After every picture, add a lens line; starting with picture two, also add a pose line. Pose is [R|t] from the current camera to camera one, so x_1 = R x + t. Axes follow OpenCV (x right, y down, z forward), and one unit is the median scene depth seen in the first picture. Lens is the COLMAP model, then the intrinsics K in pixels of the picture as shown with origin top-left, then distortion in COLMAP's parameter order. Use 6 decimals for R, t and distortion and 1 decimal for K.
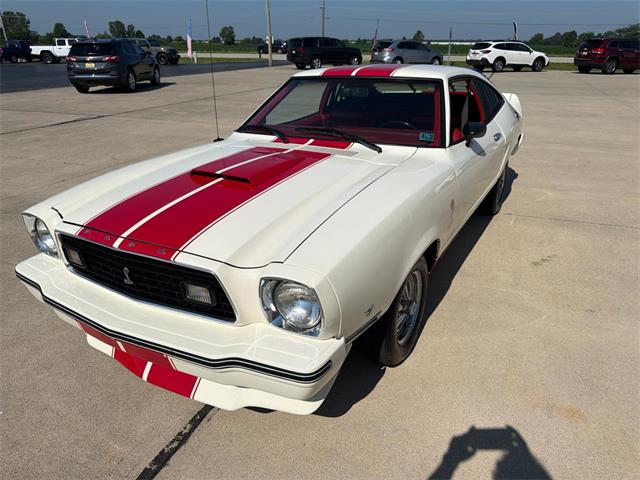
lens RADIAL K [[457.8, 0, 317.4], [0, 457.8, 243.1], [0, 0, 1]] dist [0.000102, -0.002142]
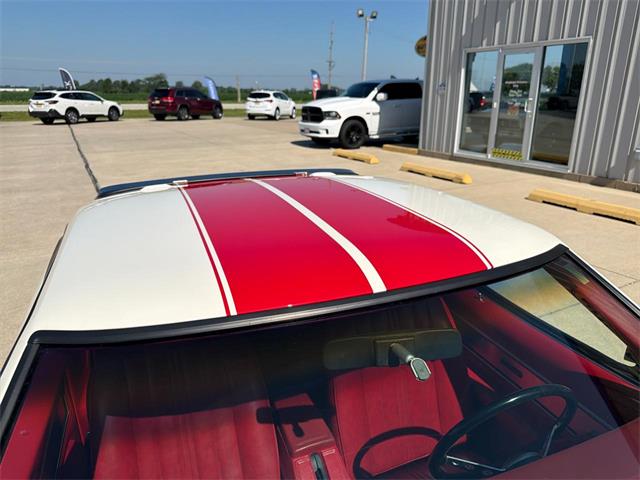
lens RADIAL K [[457.5, 0, 321.8], [0, 457.5, 239.7], [0, 0, 1]] dist [0.046693, -0.063338]
pose [[0.629043, -0.237714, 0.740133, -0.016778], [0.307649, 0.950491, 0.043805, -0.052917], [-0.713903, 0.200146, 0.671032, 0.104992]]
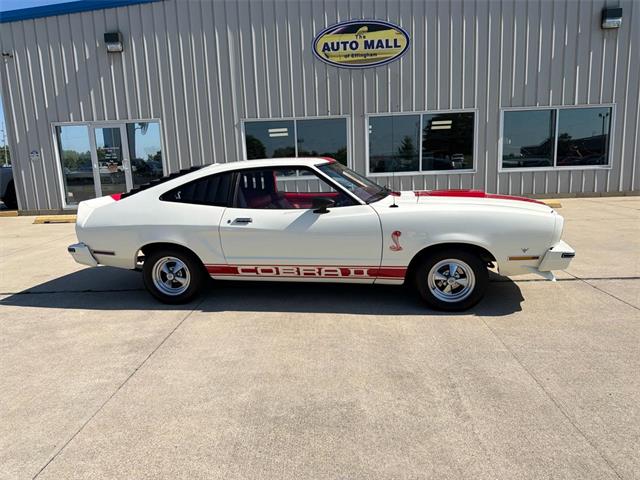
lens RADIAL K [[454.4, 0, 316.4], [0, 454.4, 242.9], [0, 0, 1]] dist [0.124622, -0.203025]
pose [[-0.342152, -0.150957, 0.927439, -0.169147], [0.405164, 0.866841, 0.290567, -0.075294], [-0.847806, 0.475183, -0.235429, 0.194262]]
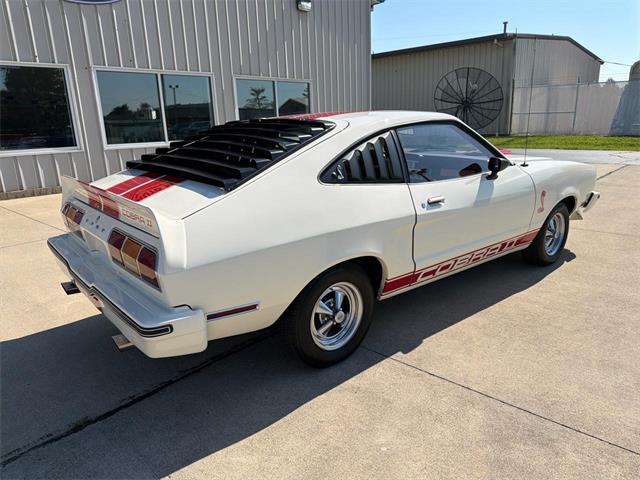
lens RADIAL K [[458.6, 0, 316.0], [0, 458.6, 242.3], [0, 0, 1]] dist [0.011394, -0.003590]
pose [[-0.937527, -0.056295, 0.343329, -0.016926], [0.170207, 0.786452, 0.593737, -0.108327], [-0.303436, 0.615081, -0.727738, 0.270193]]
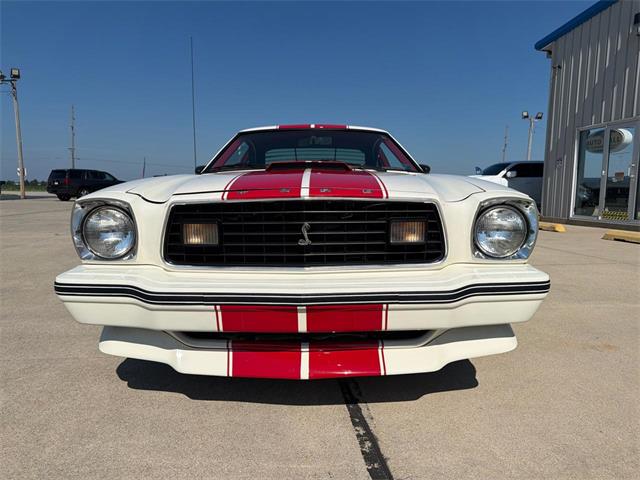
lens RADIAL K [[457.7, 0, 320.0], [0, 457.7, 240.0], [0, 0, 1]] dist [0.007963, -0.010410]
pose [[0.869488, -0.036180, 0.492627, -0.058253], [0.180341, 0.951720, -0.248406, 0.021402], [-0.459855, 0.304827, 0.834035, 0.019281]]
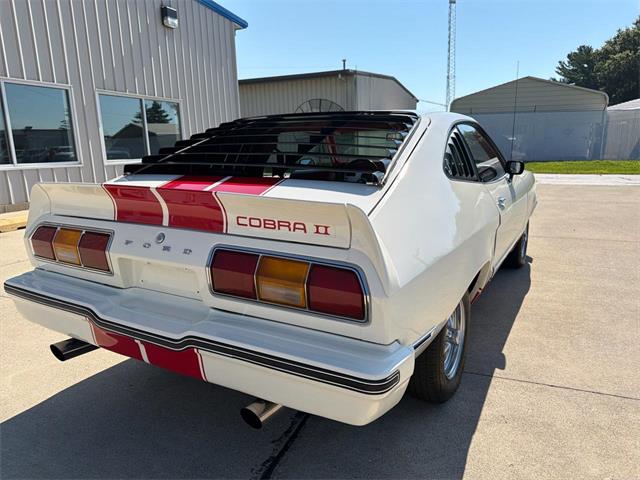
lens RADIAL K [[461.6, 0, 321.9], [0, 461.6, 240.4], [0, 0, 1]] dist [0.002788, -0.002980]
pose [[-0.999589, 0.028611, -0.001700, 0.036084], [0.022450, 0.818446, 0.574145, -0.099645], [0.017818, 0.573871, -0.818752, 0.265307]]
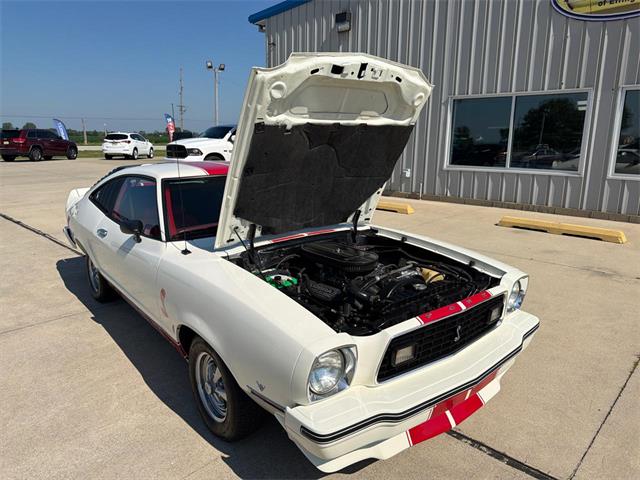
lens RADIAL K [[458.7, 0, 315.5], [0, 458.7, 239.9], [0, 0, 1]] dist [0.005208, -0.006639]
pose [[0.374847, -0.201296, 0.904969, -0.116156], [0.360410, 0.931001, 0.057801, -0.026359], [-0.854163, 0.304494, 0.421532, 0.051502]]
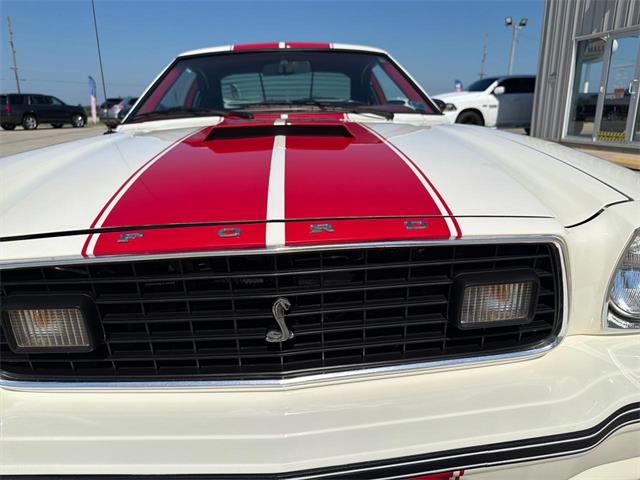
lens RADIAL K [[463.3, 0, 325.2], [0, 463.3, 244.1], [0, 0, 1]] dist [-0.010061, -0.005249]
pose [[0.833036, -0.159271, 0.529796, -0.041666], [0.225401, 0.972284, -0.062119, 0.002818], [-0.505218, 0.171164, 0.845847, 0.045024]]
